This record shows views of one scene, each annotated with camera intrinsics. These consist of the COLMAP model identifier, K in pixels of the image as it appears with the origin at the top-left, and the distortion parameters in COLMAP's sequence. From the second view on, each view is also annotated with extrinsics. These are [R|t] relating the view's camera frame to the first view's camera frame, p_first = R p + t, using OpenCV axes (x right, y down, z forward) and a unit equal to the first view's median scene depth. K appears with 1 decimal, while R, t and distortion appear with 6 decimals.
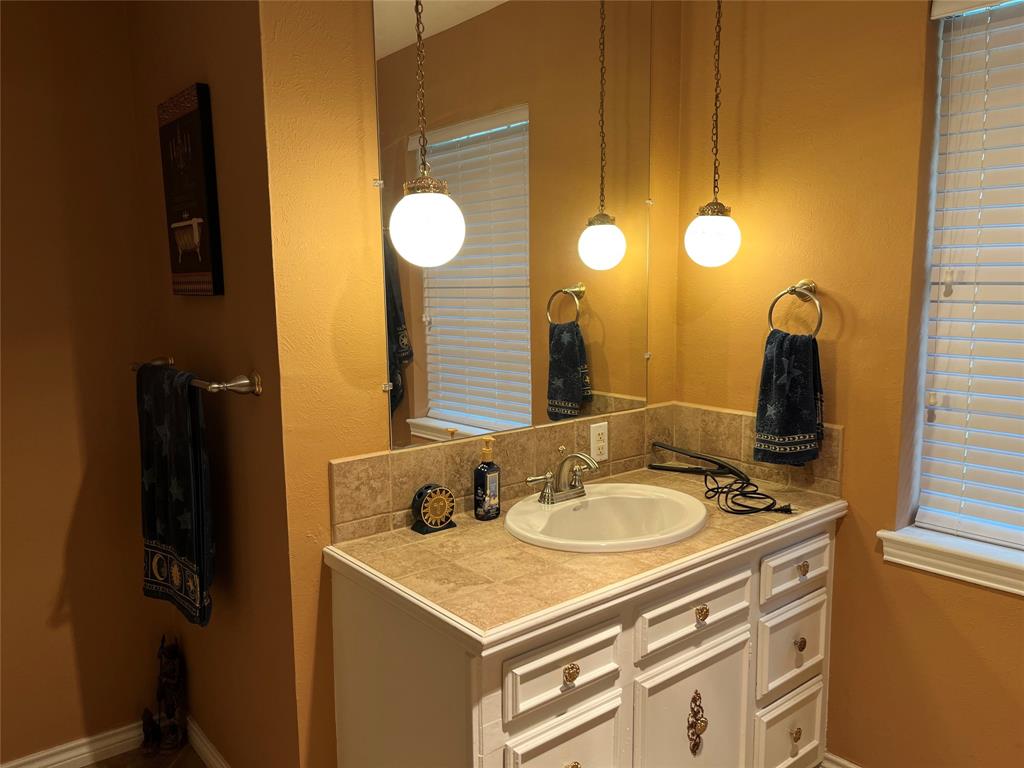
lens RADIAL K [[784.0, 0, 512.8], [0, 784.0, 384.9], [0, 0, 1]] dist [0.049432, -0.018137]
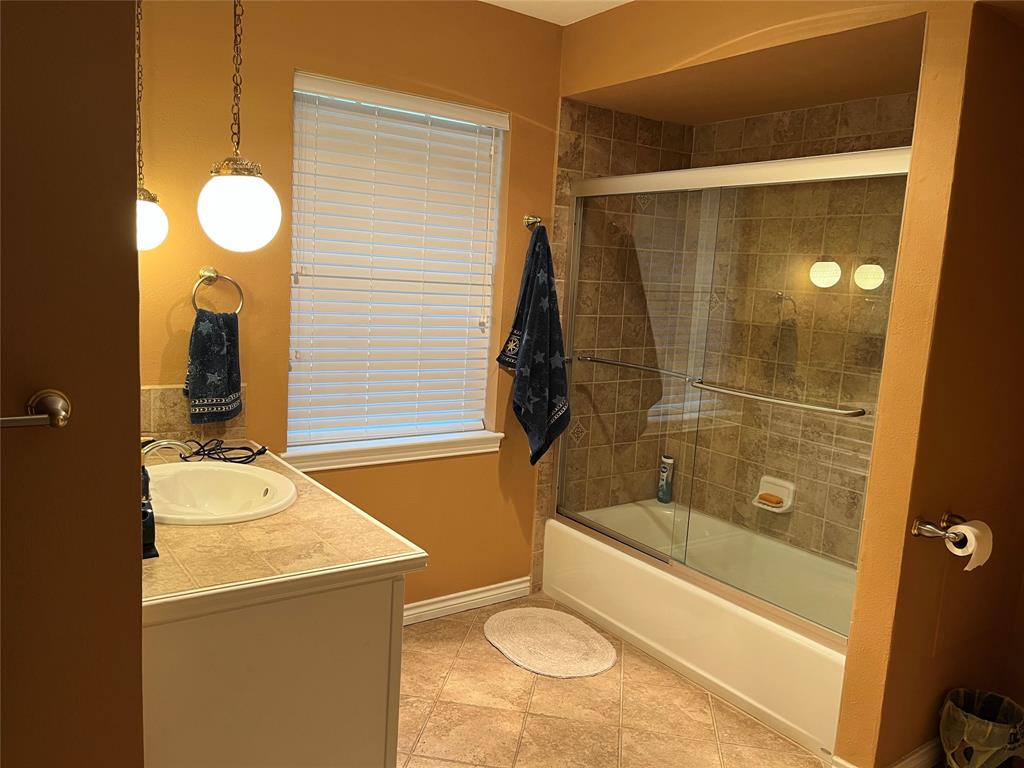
lens RADIAL K [[784.0, 0, 514.1], [0, 784.0, 383.0], [0, 0, 1]] dist [0.049432, -0.018137]
pose [[0.065795, -0.117596, 0.990879, -0.969983], [0.076078, 0.990732, 0.112527, -0.069402], [-0.994929, 0.067980, 0.074131, 0.558023]]
